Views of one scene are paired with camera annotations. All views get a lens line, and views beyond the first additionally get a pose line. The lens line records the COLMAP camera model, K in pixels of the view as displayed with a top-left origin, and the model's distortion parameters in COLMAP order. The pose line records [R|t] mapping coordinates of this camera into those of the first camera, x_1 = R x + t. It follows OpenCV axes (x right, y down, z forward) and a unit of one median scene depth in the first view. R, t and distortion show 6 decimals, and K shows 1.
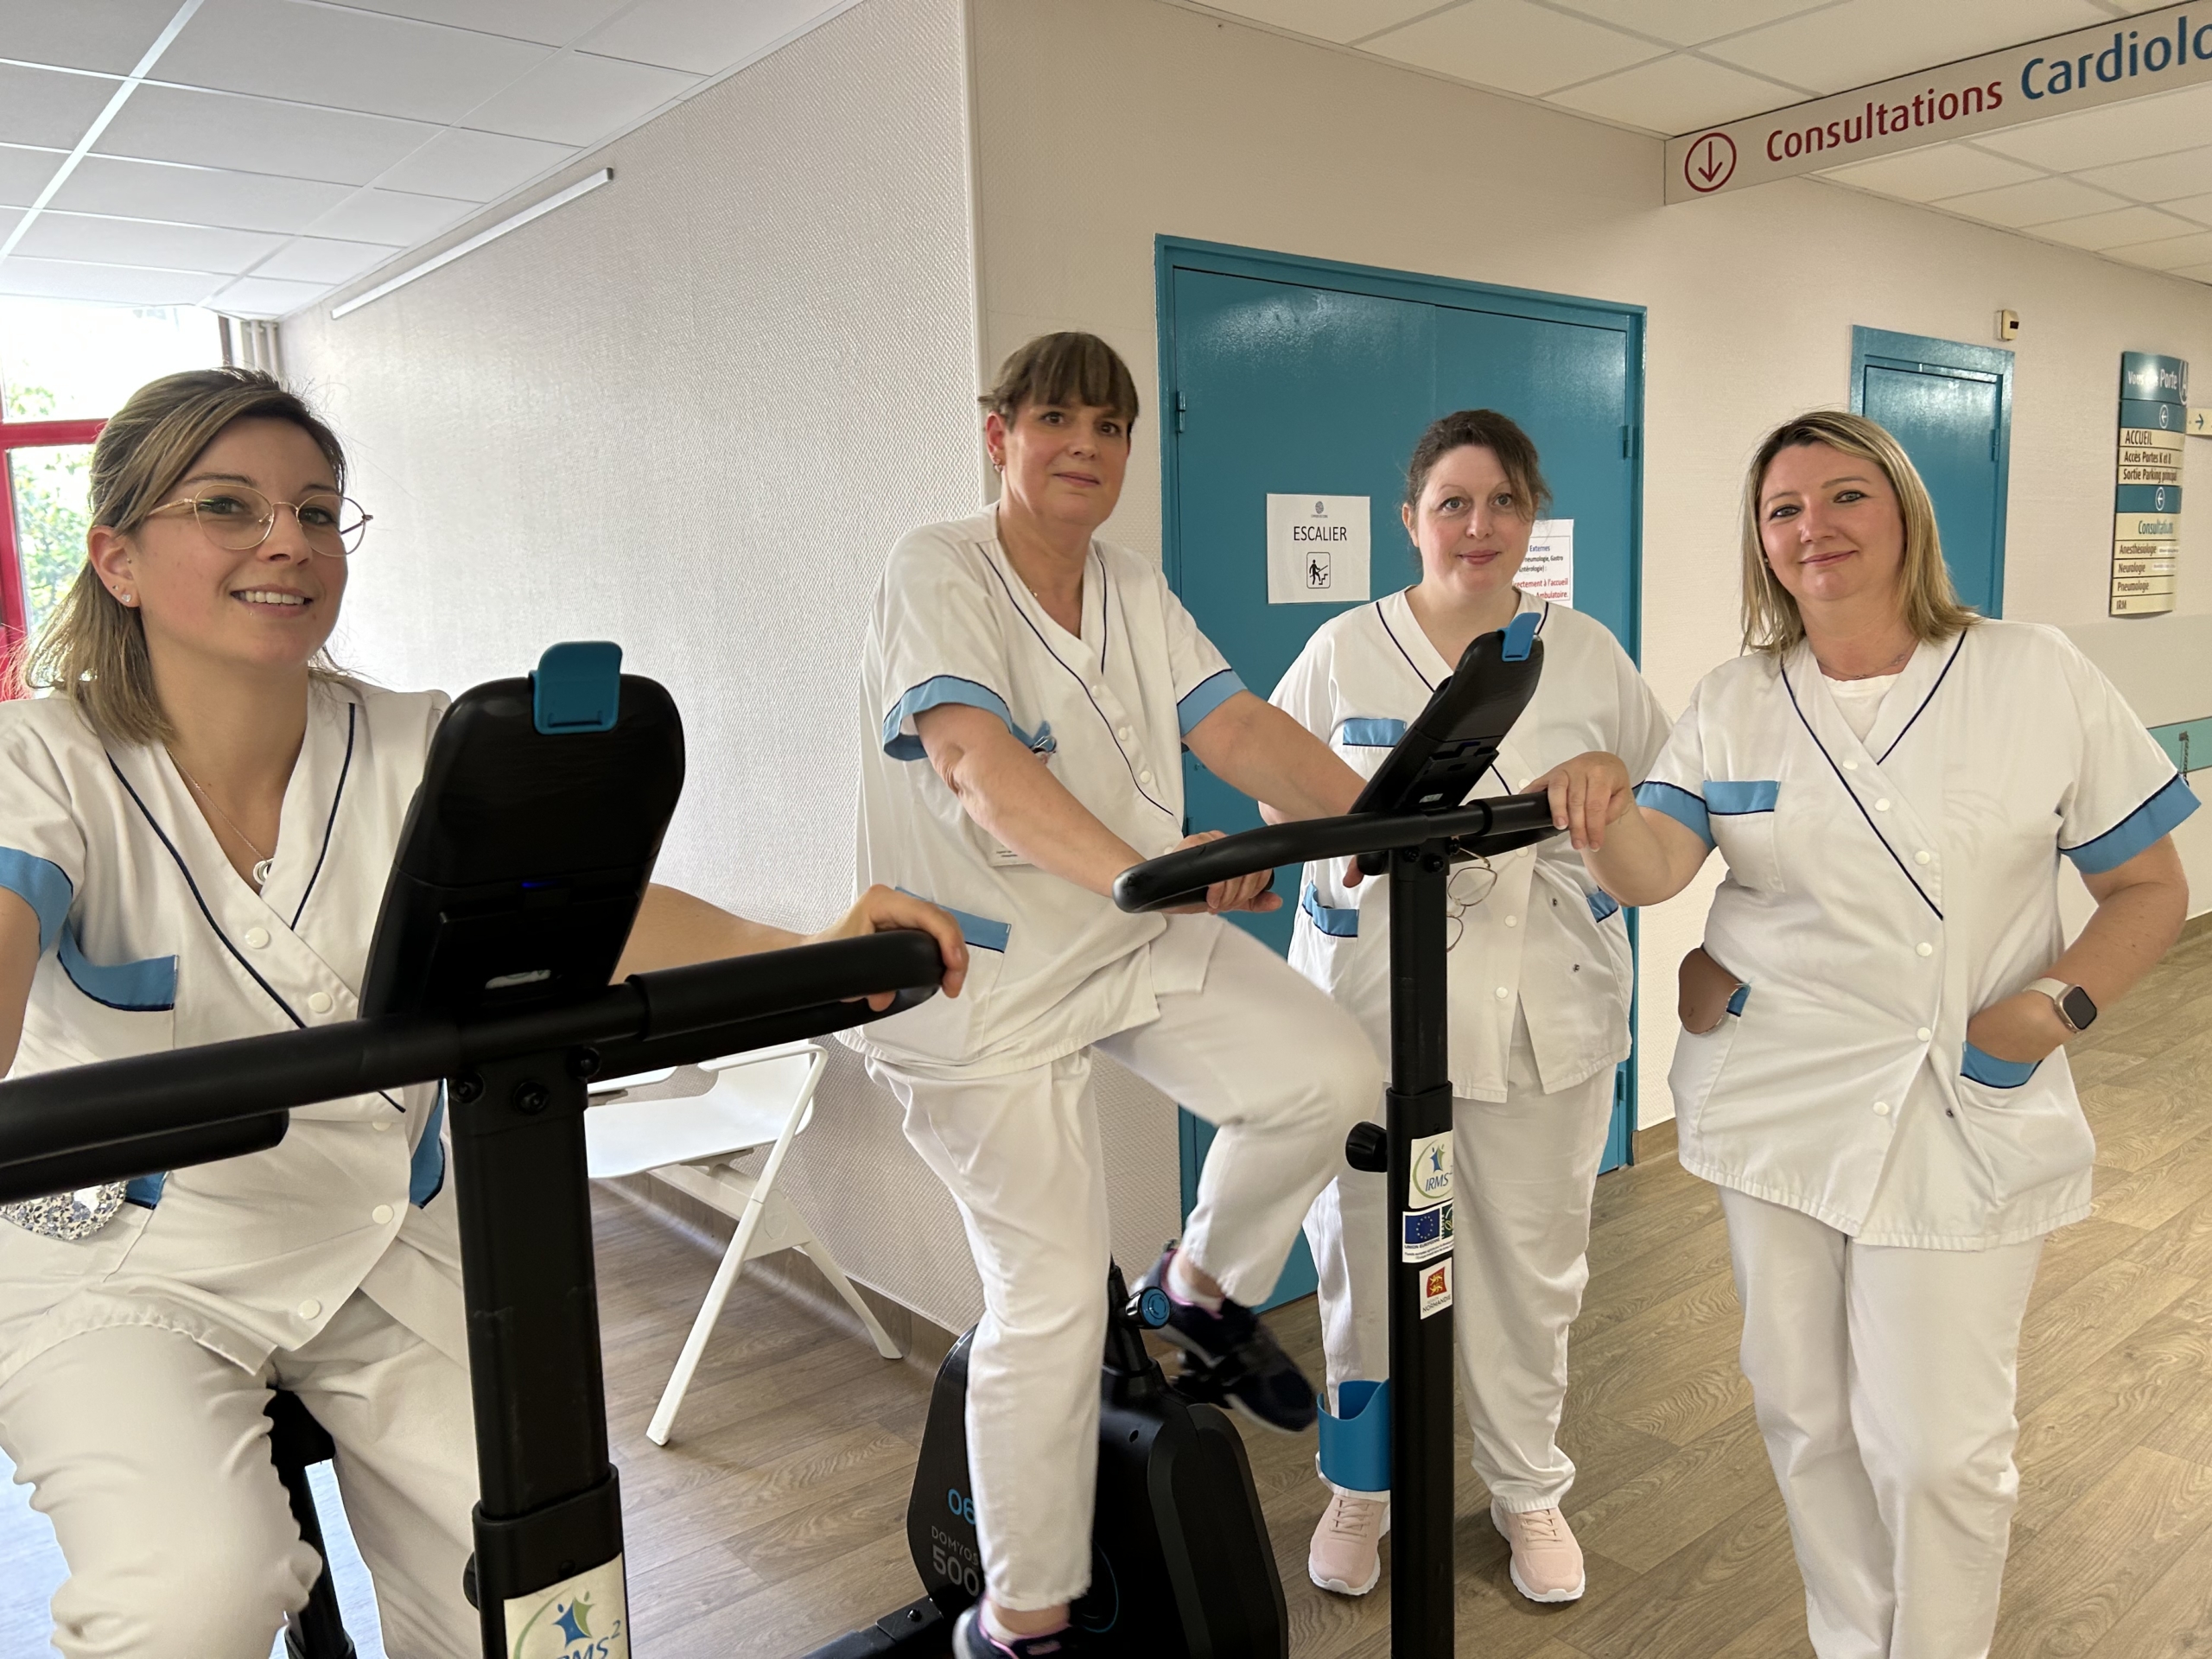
lens RADIAL K [[1624.7, 0, 1106.0], [0, 1624.7, 829.5], [0, 0, 1]] dist [0.028674, -0.057614]
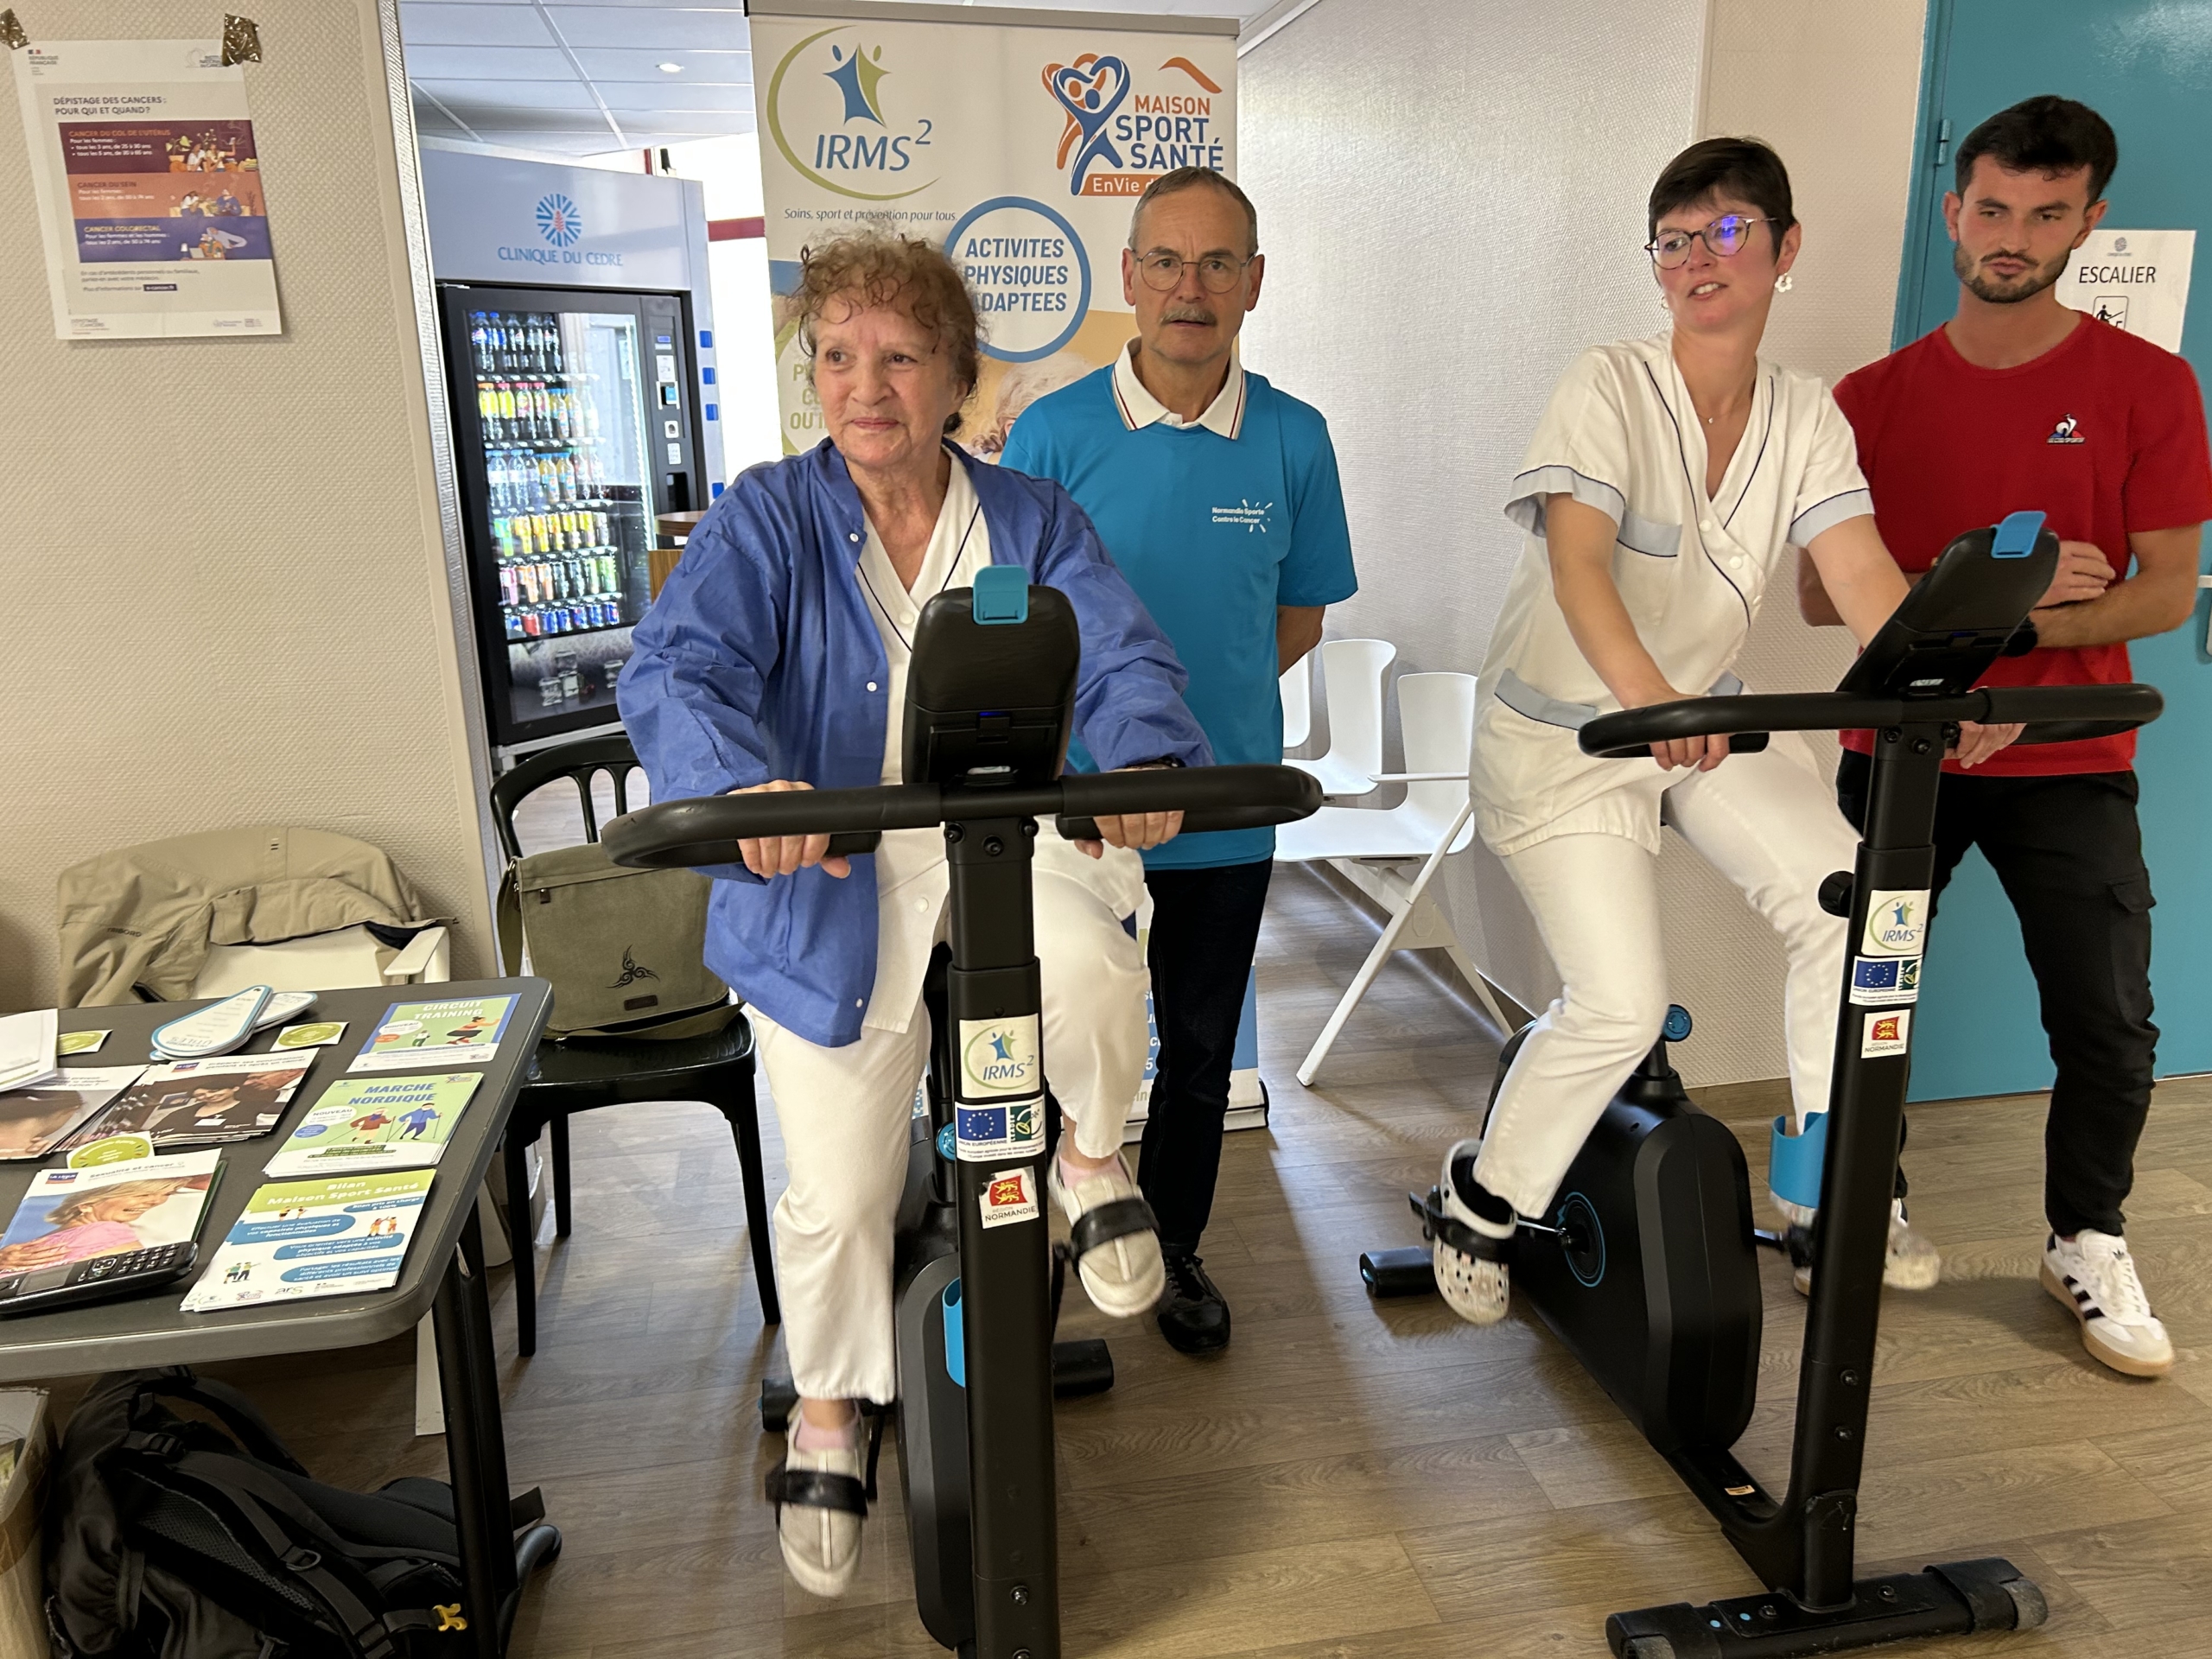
lens RADIAL K [[1624.7, 0, 1106.0], [0, 1624.7, 829.5], [0, 0, 1]] dist [0.028674, -0.057614]
pose [[0.868710, 0.136364, -0.476180, 0.251159], [-0.064485, 0.984311, 0.164237, 0.011269], [0.491105, -0.111968, 0.863875, -0.143597]]
